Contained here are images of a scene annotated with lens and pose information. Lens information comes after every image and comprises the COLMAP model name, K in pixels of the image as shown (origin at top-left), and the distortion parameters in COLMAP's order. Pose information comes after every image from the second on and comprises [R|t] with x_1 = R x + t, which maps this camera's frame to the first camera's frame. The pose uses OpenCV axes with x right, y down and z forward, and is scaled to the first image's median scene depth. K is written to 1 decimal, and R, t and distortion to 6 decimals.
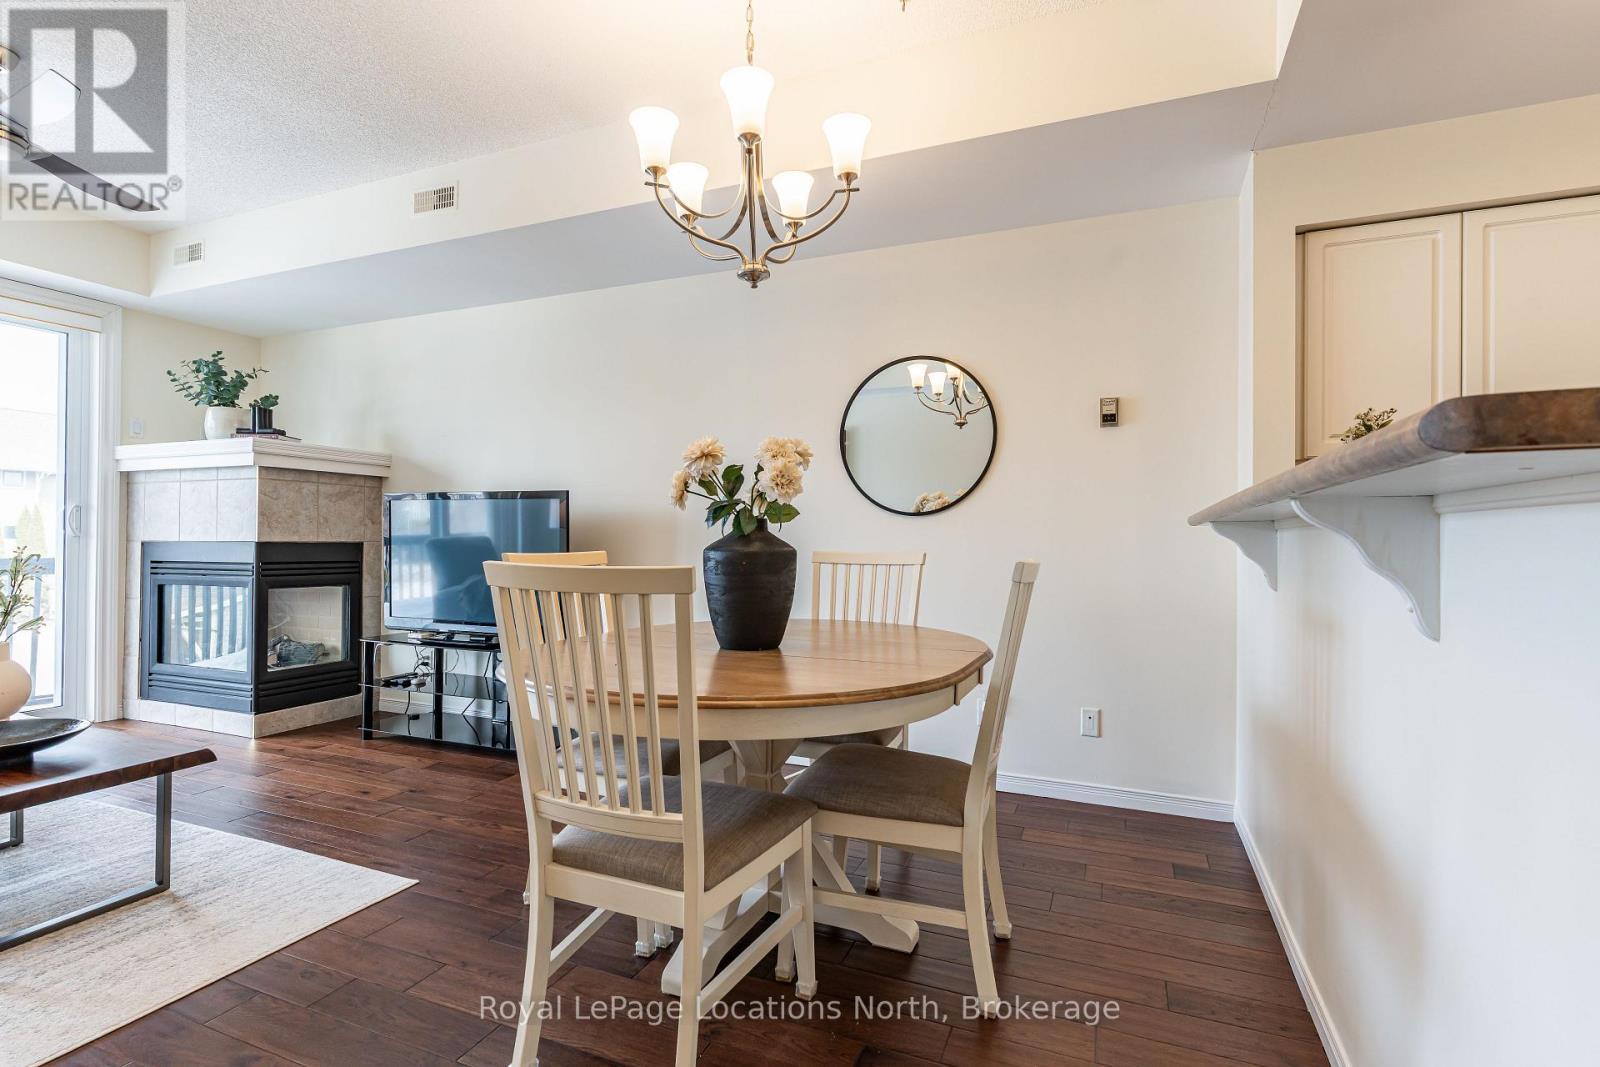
lens RADIAL K [[761.0, 0, 800.0], [0, 761.0, 533.5], [0, 0, 1]] dist [0.000134, -0.000163]
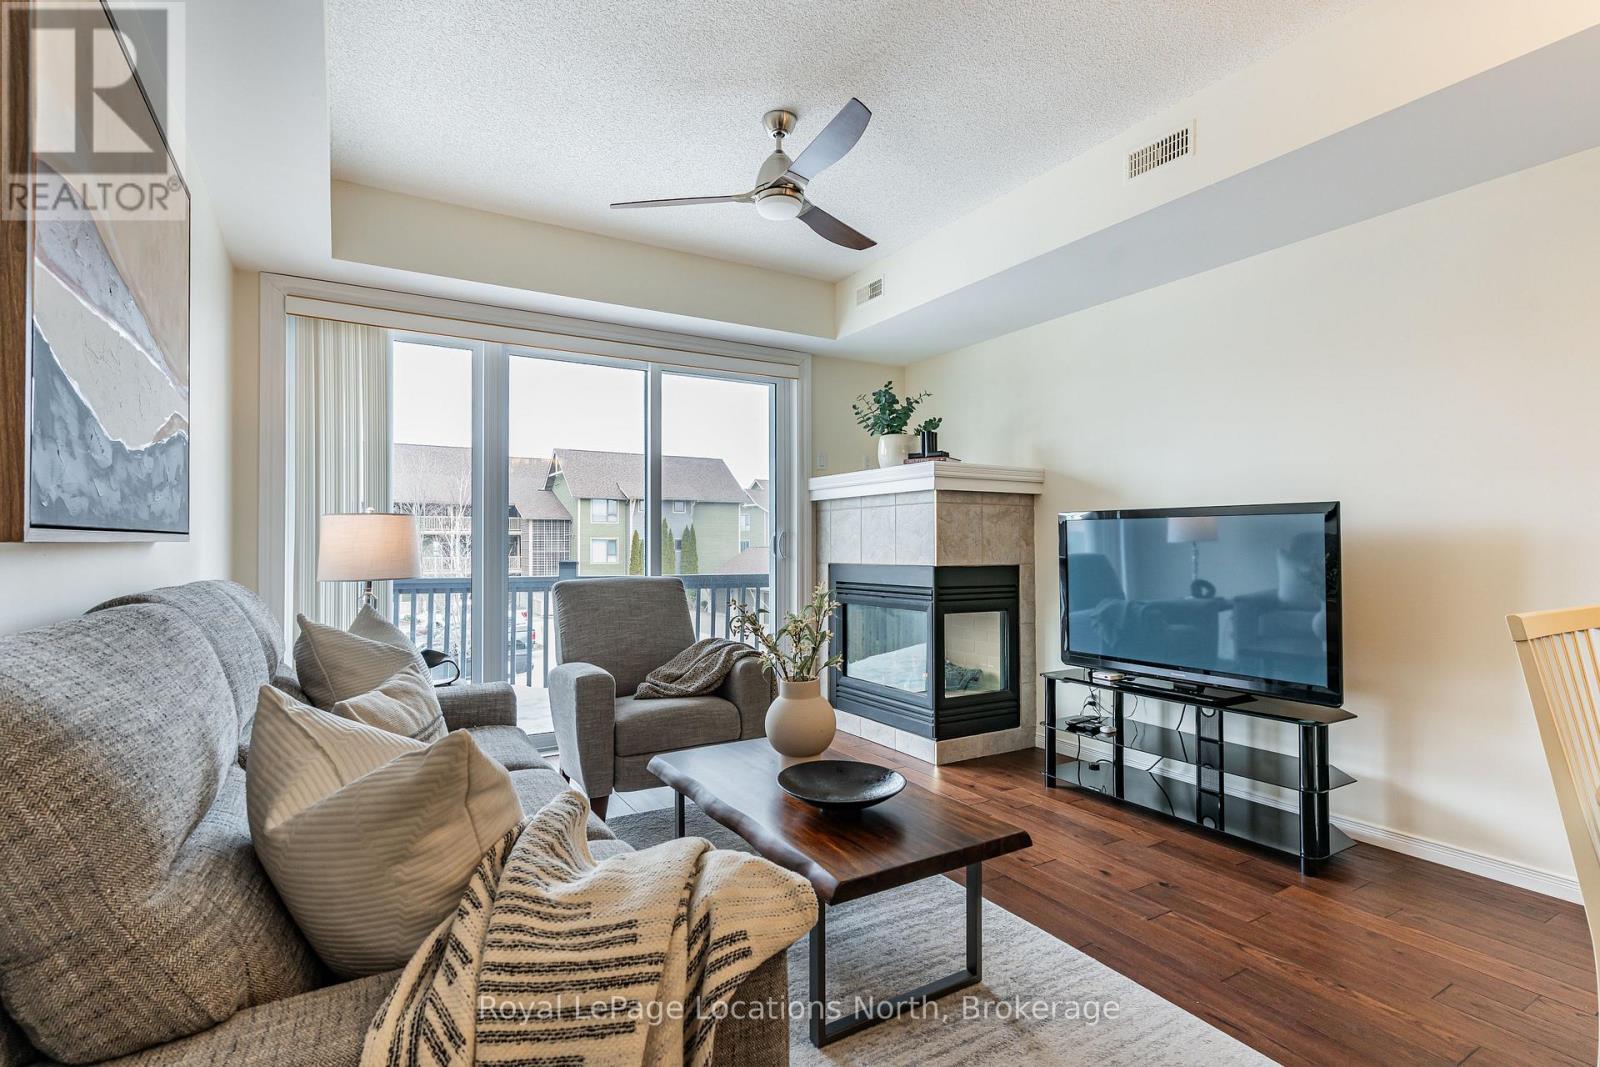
lens RADIAL K [[762.4, 0, 800.0], [0, 762.4, 533.5], [0, 0, 1]] dist [0.002076, 0.000152]
pose [[0.803236, -0.016939, -0.595420, -0.246339], [0.011562, 0.999851, -0.012848, -0.019686], [0.595549, 0.003435, 0.803312, 0.090745]]
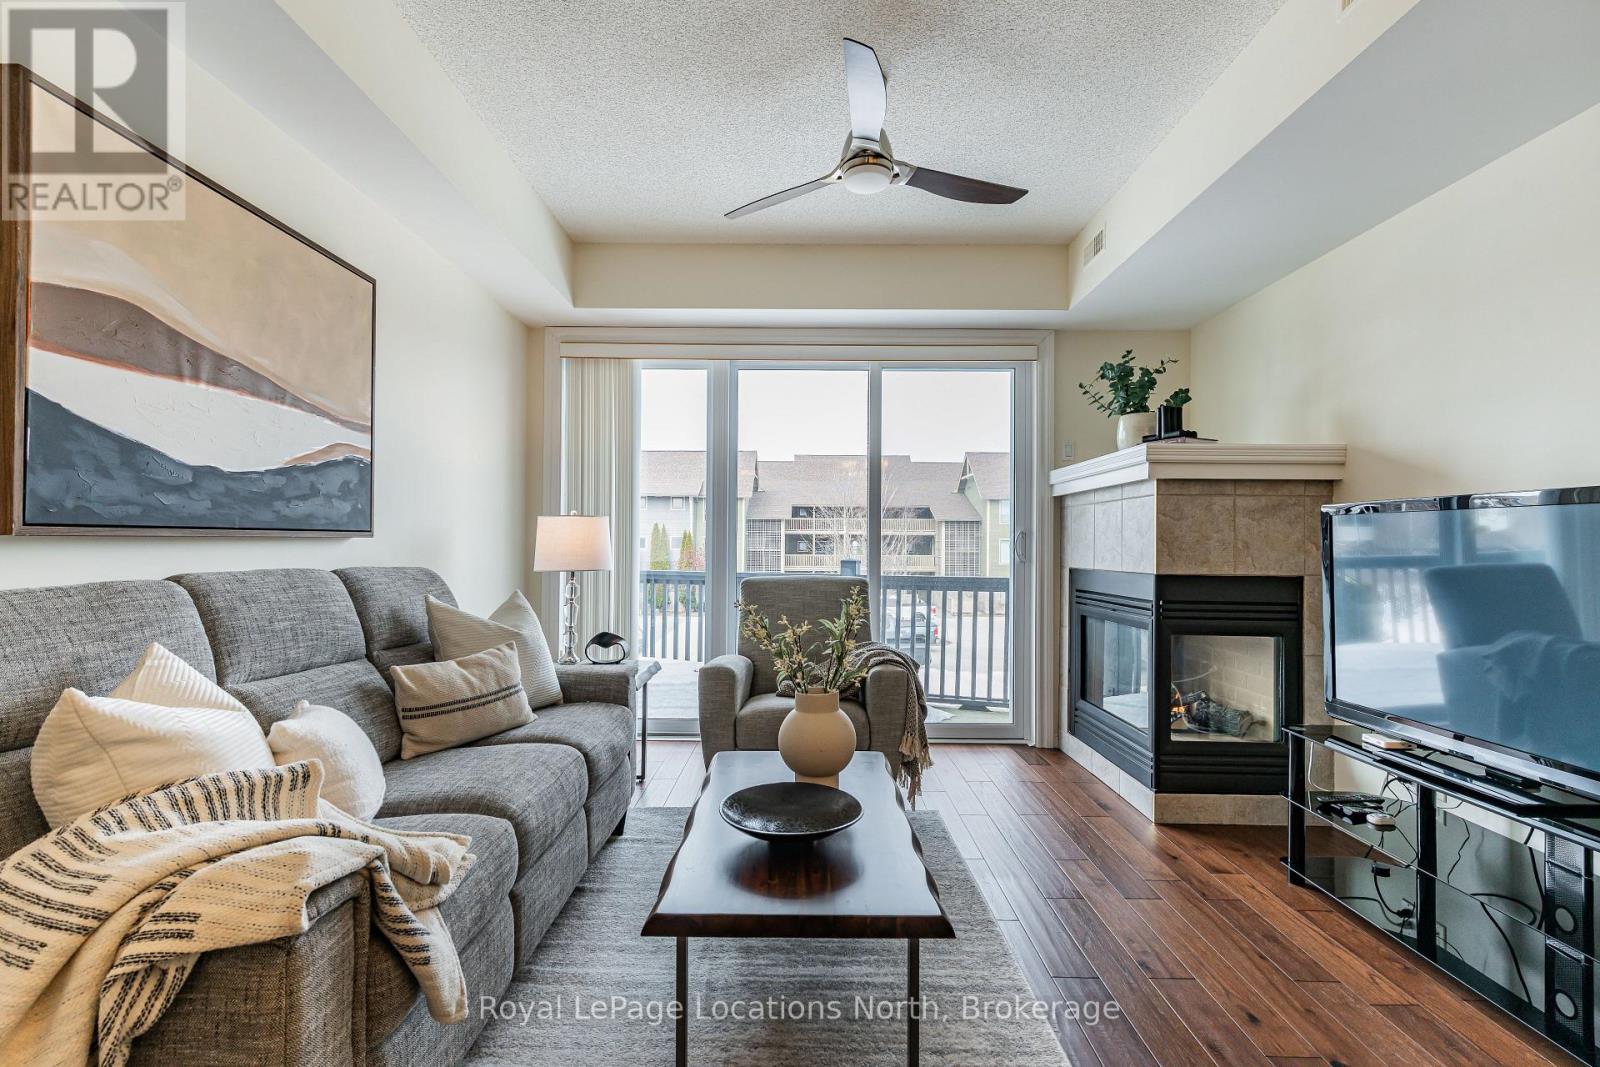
lens RADIAL K [[753.2, 0, 800.0], [0, 753.2, 533.5], [0, 0, 1]] dist [0.002554, 0.000369]
pose [[0.376866, -0.016390, -0.926123, -0.116499], [0.000649, 0.999848, -0.017431, -0.017191], [0.926268, 0.005968, 0.376819, 0.335854]]
